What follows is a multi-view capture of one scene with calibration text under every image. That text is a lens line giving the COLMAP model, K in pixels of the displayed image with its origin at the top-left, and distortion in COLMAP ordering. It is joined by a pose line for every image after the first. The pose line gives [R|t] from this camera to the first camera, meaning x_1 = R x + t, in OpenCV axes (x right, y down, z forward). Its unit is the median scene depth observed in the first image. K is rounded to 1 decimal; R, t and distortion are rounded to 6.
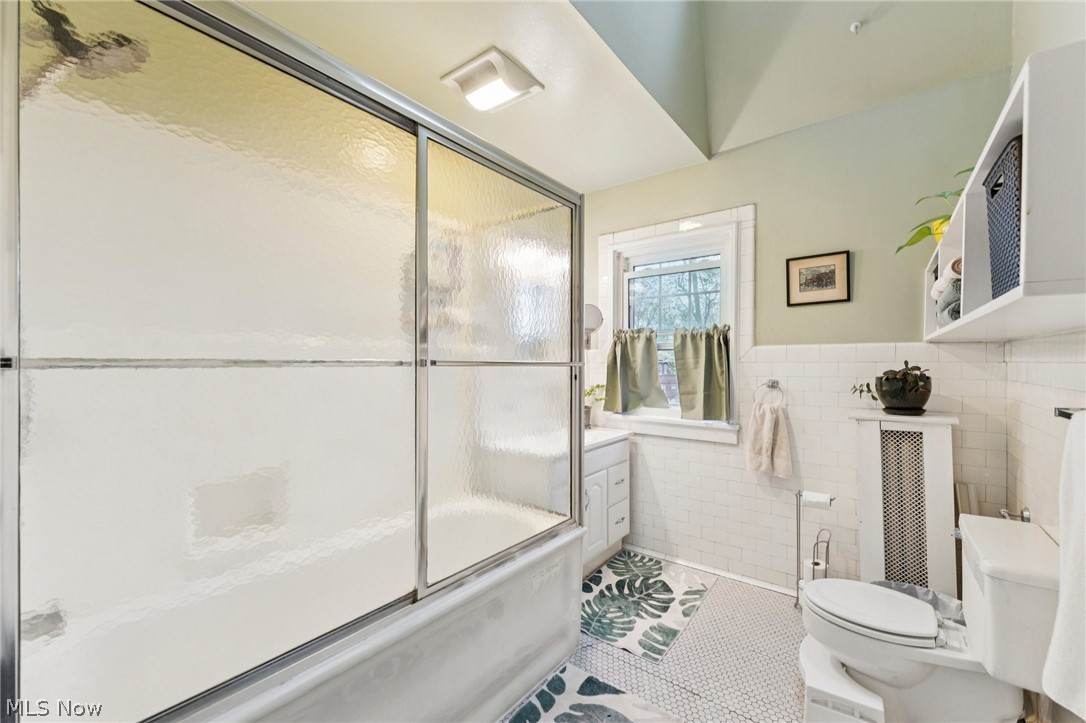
lens RADIAL K [[433.4, 0, 538.4], [0, 433.4, 360.7], [0, 0, 1]] dist [-0.000491, -0.000111]
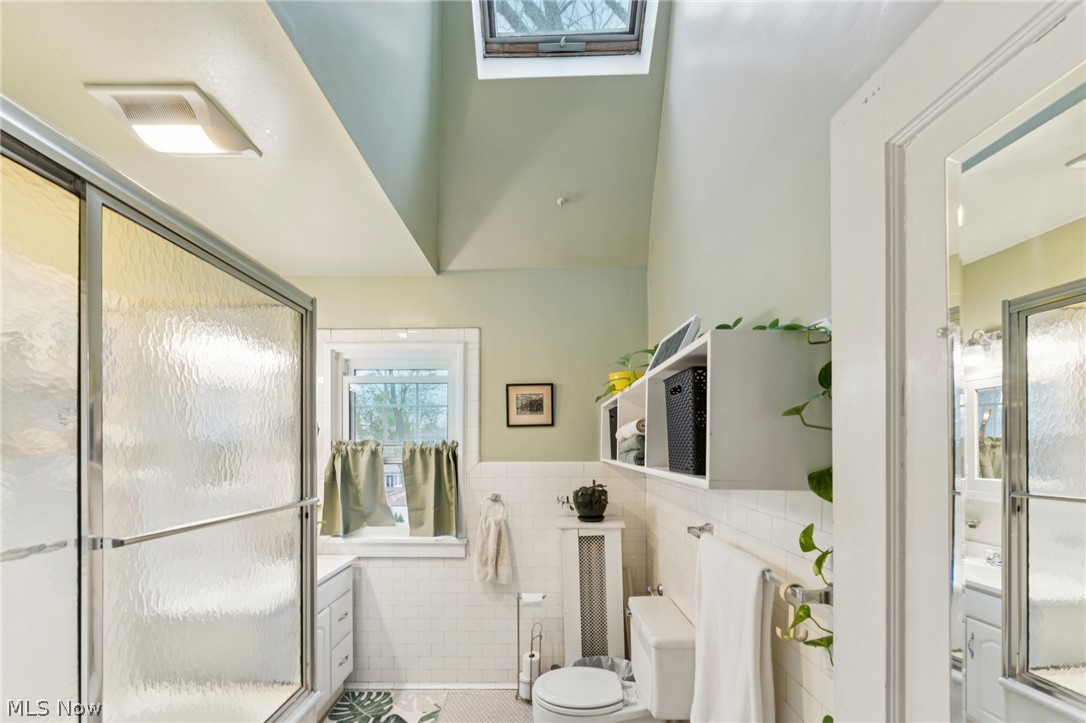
lens RADIAL K [[466.7, 0, 527.5], [0, 466.7, 443.8], [0, 0, 1]] dist [0.001251, -0.000093]
pose [[0.801047, -0.003963, 0.598588, -0.089709], [0.005326, 0.999986, -0.000508, -0.078477], [-0.598578, 0.003595, 0.801057, 0.019103]]
